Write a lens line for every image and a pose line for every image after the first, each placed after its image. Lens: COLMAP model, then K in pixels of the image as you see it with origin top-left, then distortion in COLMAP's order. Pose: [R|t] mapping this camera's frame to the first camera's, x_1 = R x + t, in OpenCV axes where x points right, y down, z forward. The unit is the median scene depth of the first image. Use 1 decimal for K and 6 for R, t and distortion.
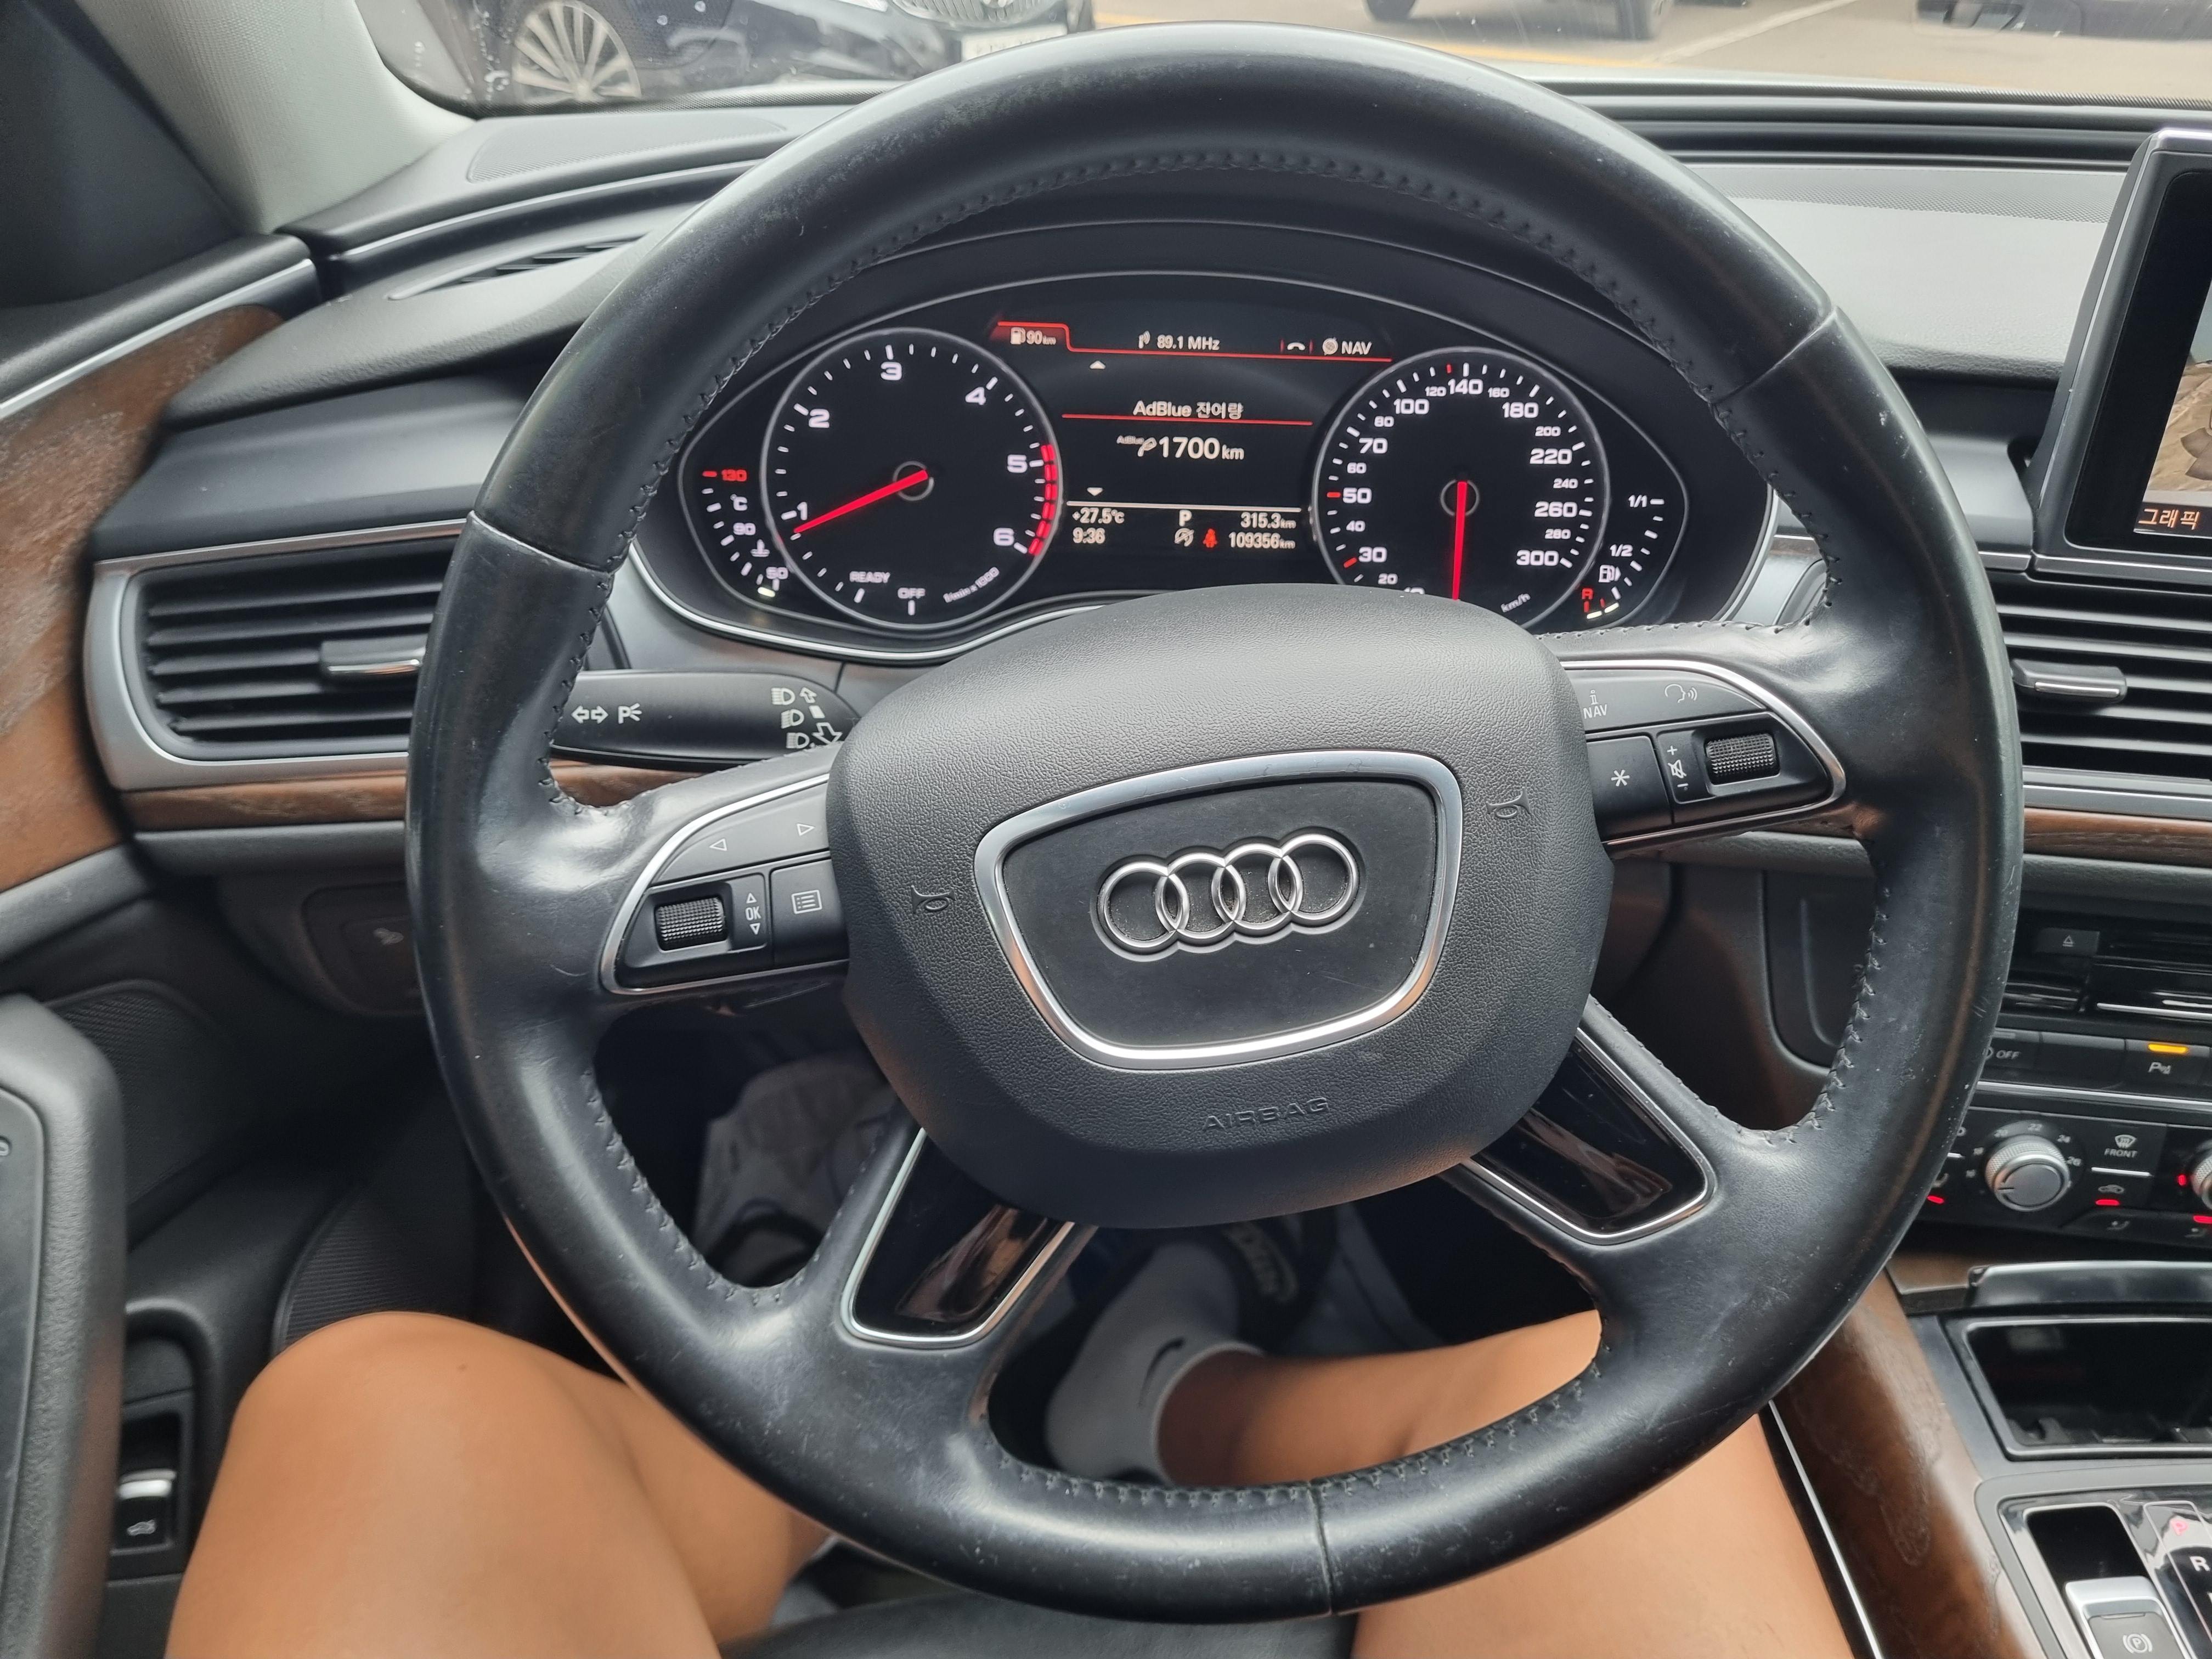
lens RADIAL K [[1734.8, 0, 1153.5], [0, 1734.8, 819.0], [0, 0, 1]] dist [0.035913, -0.000098]
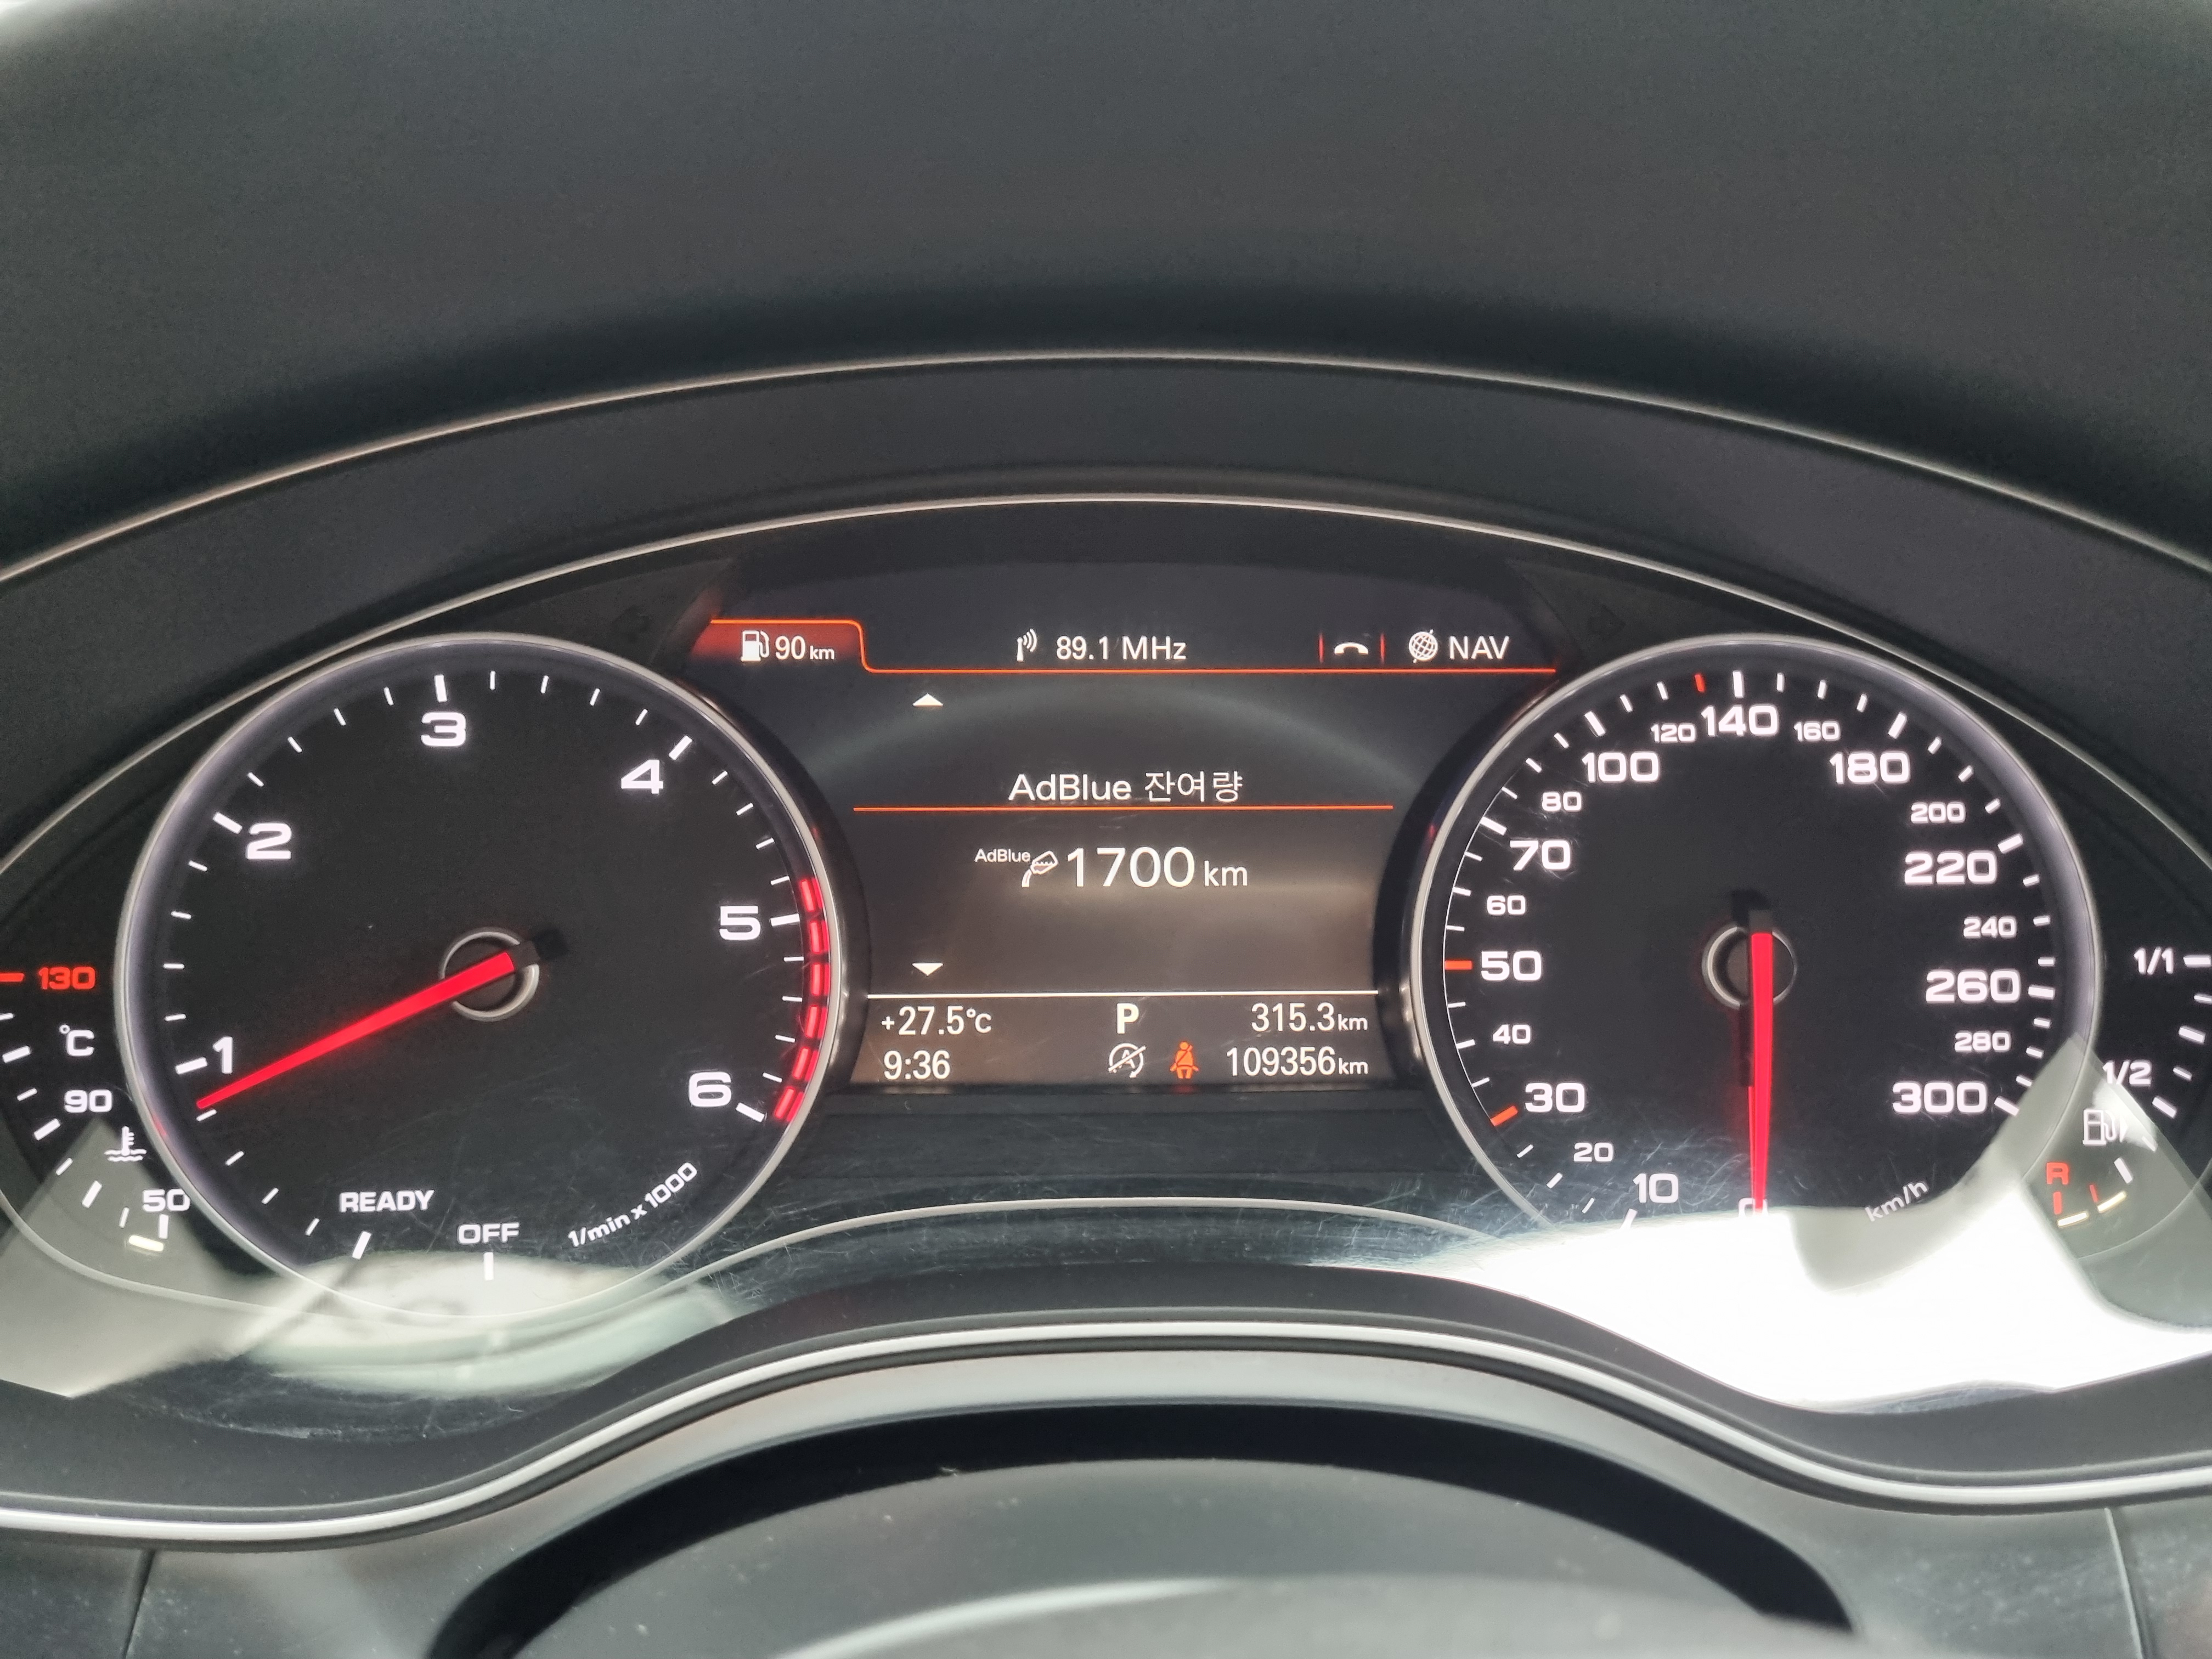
lens RADIAL K [[1695.3, 0, 1145.9], [0, 1695.3, 833.8], [0, 0, 1]] dist [0.046965, -0.040851]
pose [[0.999398, -0.033740, 0.008117, 0.021803], [0.034647, 0.983358, -0.178346, -0.146175], [-0.001965, 0.178520, 0.983934, 0.571799]]
